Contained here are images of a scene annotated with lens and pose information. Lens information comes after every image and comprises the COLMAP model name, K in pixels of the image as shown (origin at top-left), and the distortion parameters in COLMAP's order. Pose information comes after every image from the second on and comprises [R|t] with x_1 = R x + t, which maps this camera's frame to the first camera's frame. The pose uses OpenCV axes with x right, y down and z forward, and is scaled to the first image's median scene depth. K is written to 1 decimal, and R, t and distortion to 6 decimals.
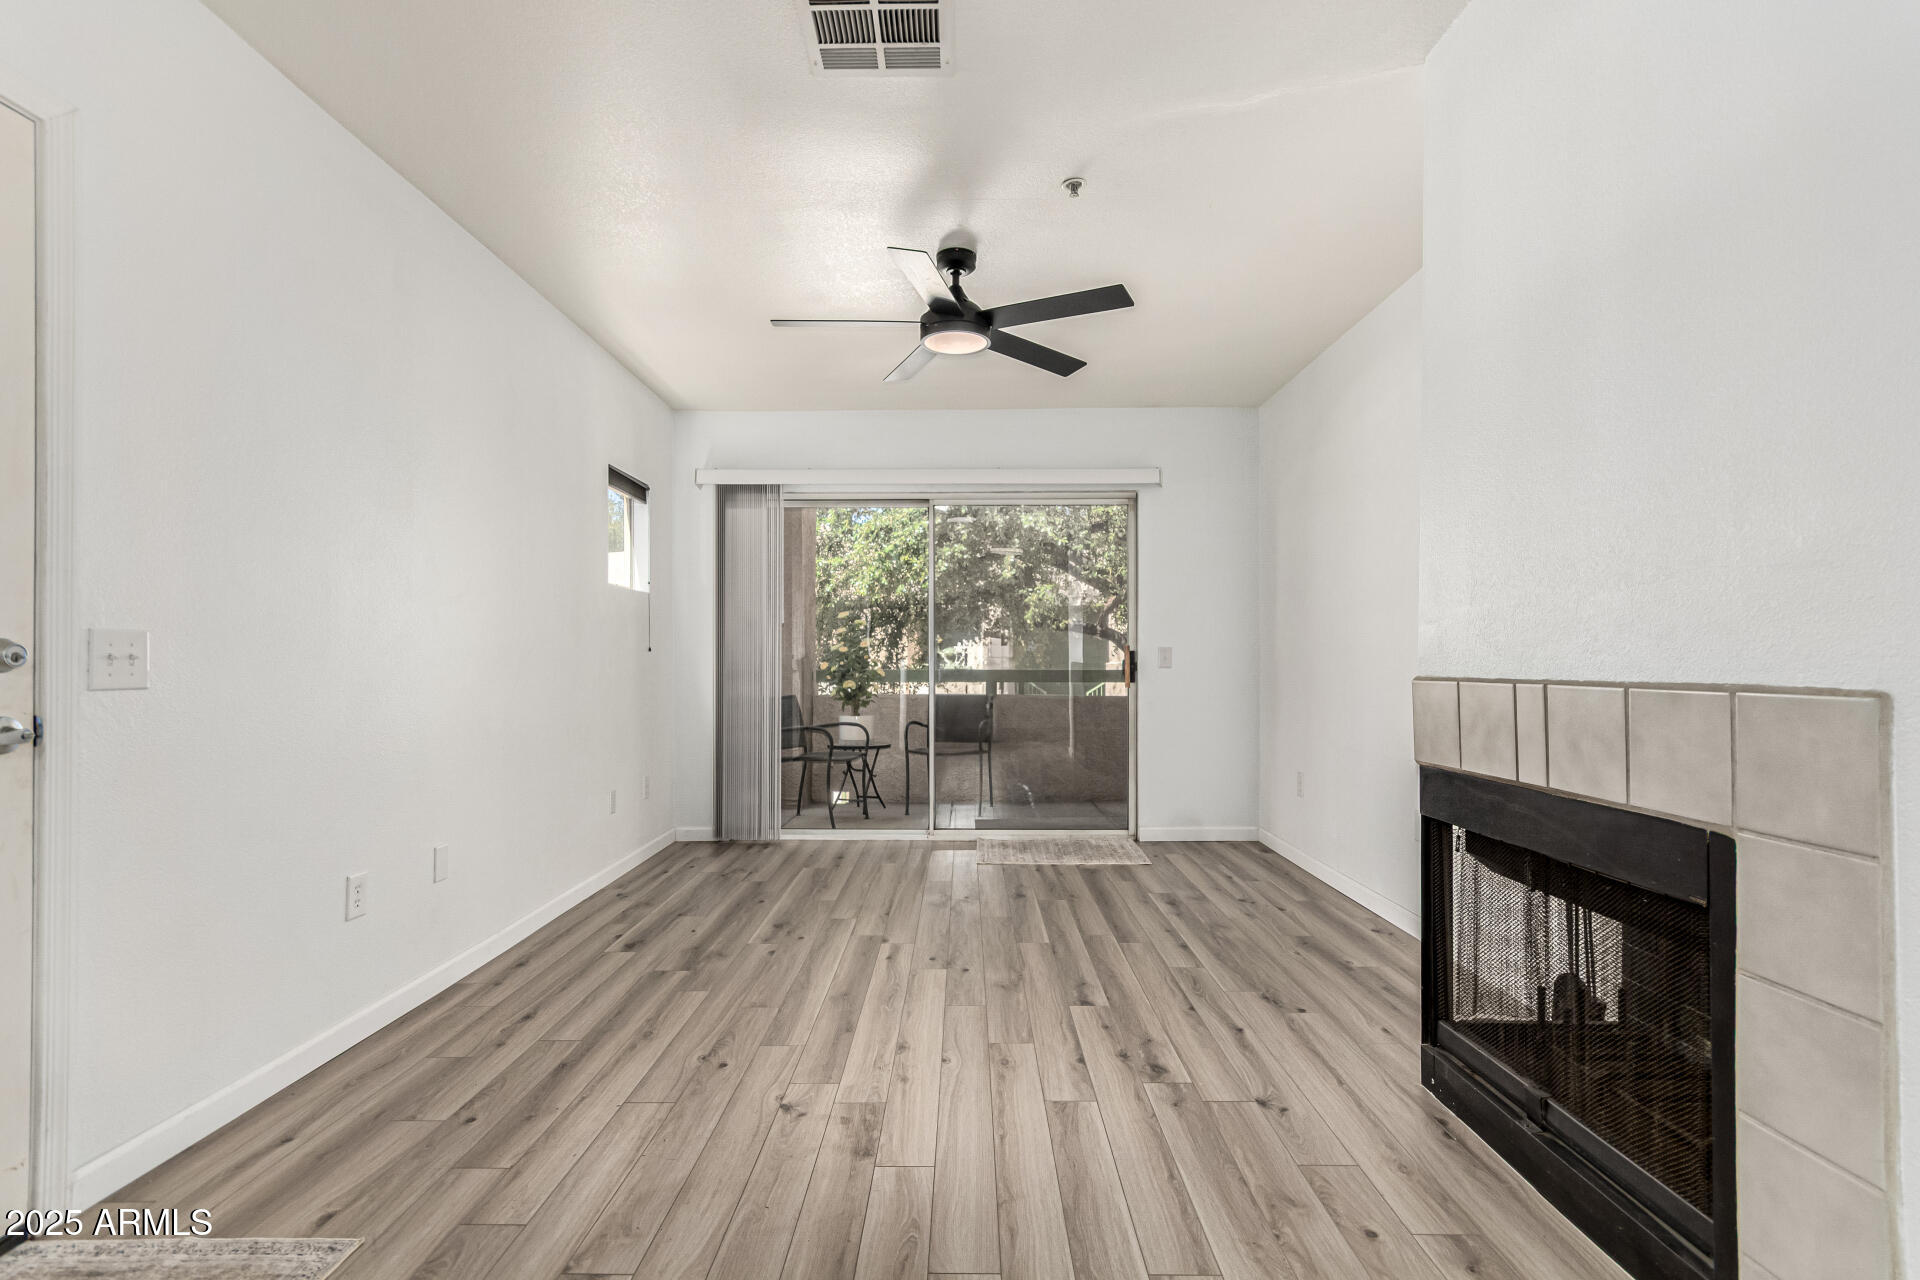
lens RADIAL K [[901.9, 0, 954.1], [0, 901.9, 657.1], [0, 0, 1]] dist [0.000481, 0.000481]
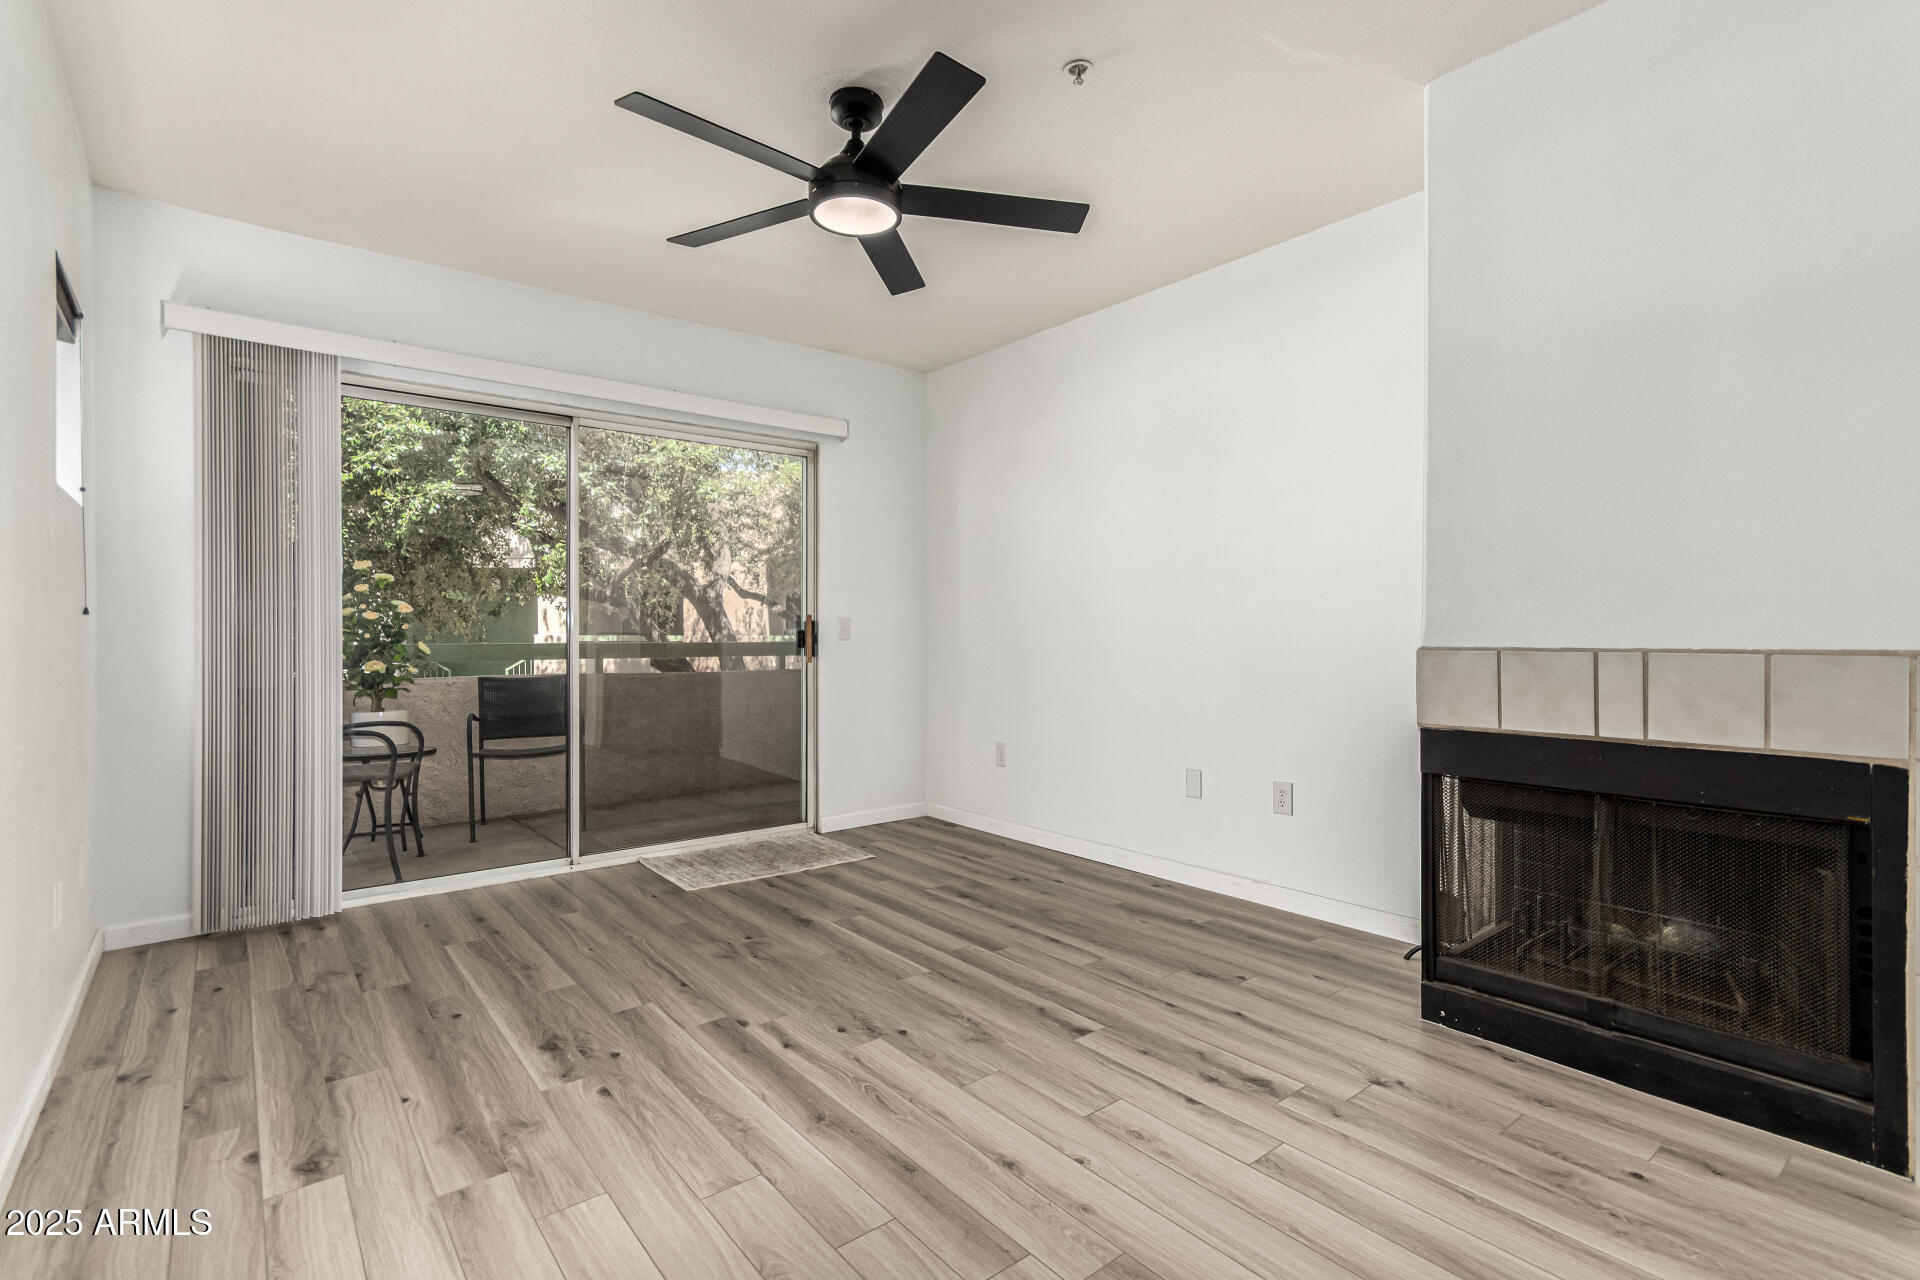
lens RADIAL K [[897.8, 0, 954.0], [0, 897.8, 634.9], [0, 0, 1]] dist [0.001667, 0.000719]
pose [[0.767985, -0.001185, 0.640466, -0.424926], [-0.002875, 0.999982, 0.005298, 0.002167], [-0.640461, -0.005910, 0.767968, 0.365229]]
